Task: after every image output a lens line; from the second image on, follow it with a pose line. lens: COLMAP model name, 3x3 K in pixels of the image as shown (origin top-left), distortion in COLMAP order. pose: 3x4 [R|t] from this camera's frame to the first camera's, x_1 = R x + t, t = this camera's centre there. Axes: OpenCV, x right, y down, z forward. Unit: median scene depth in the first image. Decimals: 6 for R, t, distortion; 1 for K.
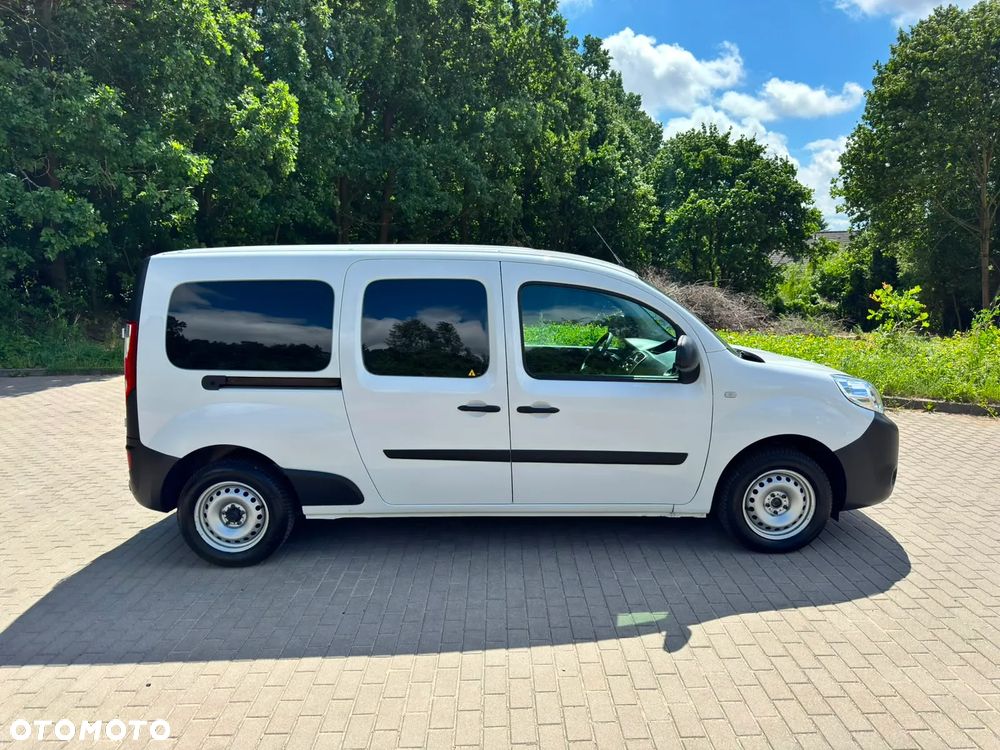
lens RADIAL K [[730.9, 0, 499.2], [0, 730.9, 378.5], [0, 0, 1]] dist [0.047672, -0.049396]
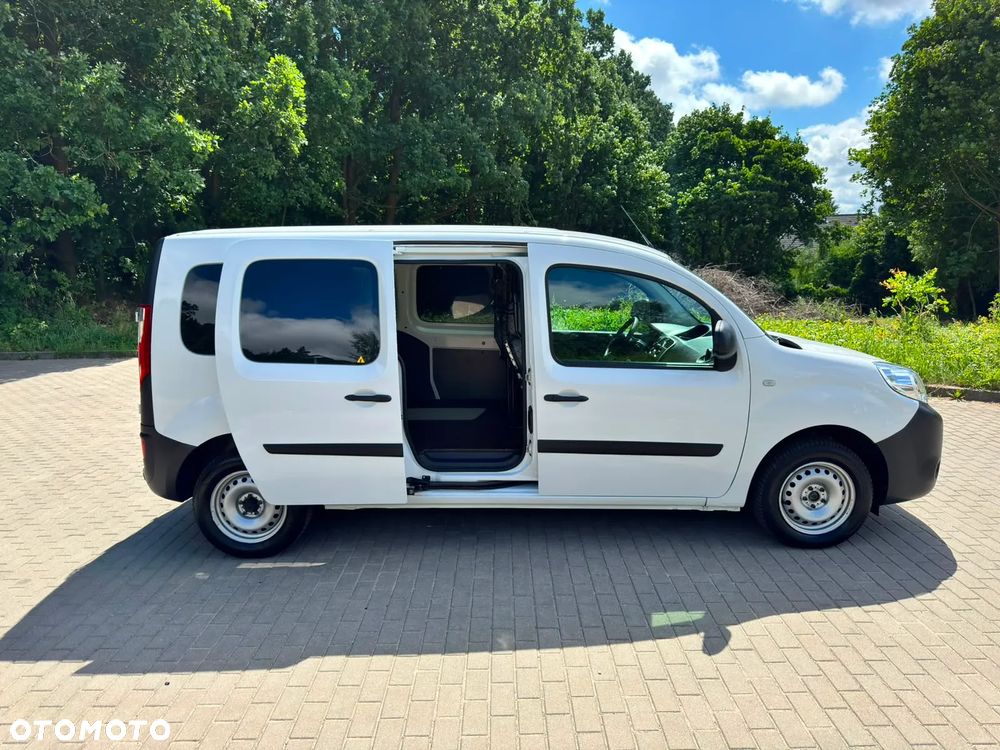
lens RADIAL K [[731.0, 0, 490.5], [0, 731.0, 376.6], [0, 0, 1]] dist [0.039105, -0.034728]
pose [[0.999861, 0.004113, -0.016158, -0.029598], [-0.003796, 0.999800, 0.019620, -0.003950], [0.016235, -0.019556, 0.999677, 0.040096]]
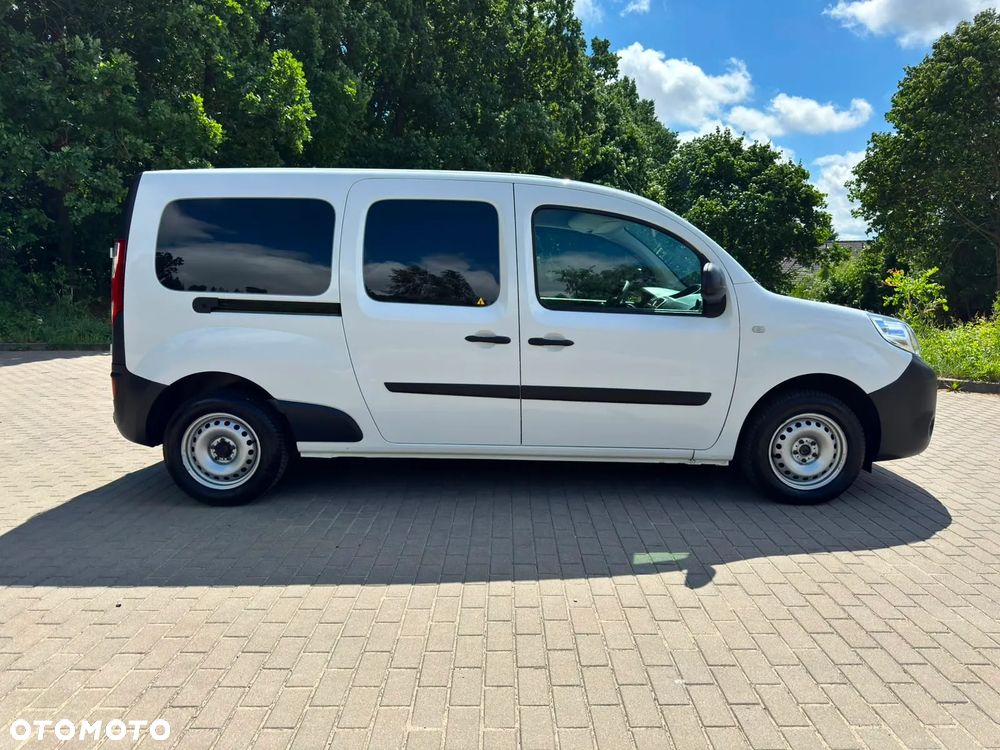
lens RADIAL K [[728.5, 0, 498.7], [0, 728.5, 375.4], [0, 0, 1]] dist [0.052080, -0.055198]
pose [[0.999725, 0.021292, -0.009797, -0.003206], [-0.021474, 0.999591, -0.018910, 0.102032], [0.009390, 0.019116, 0.999773, 0.068309]]
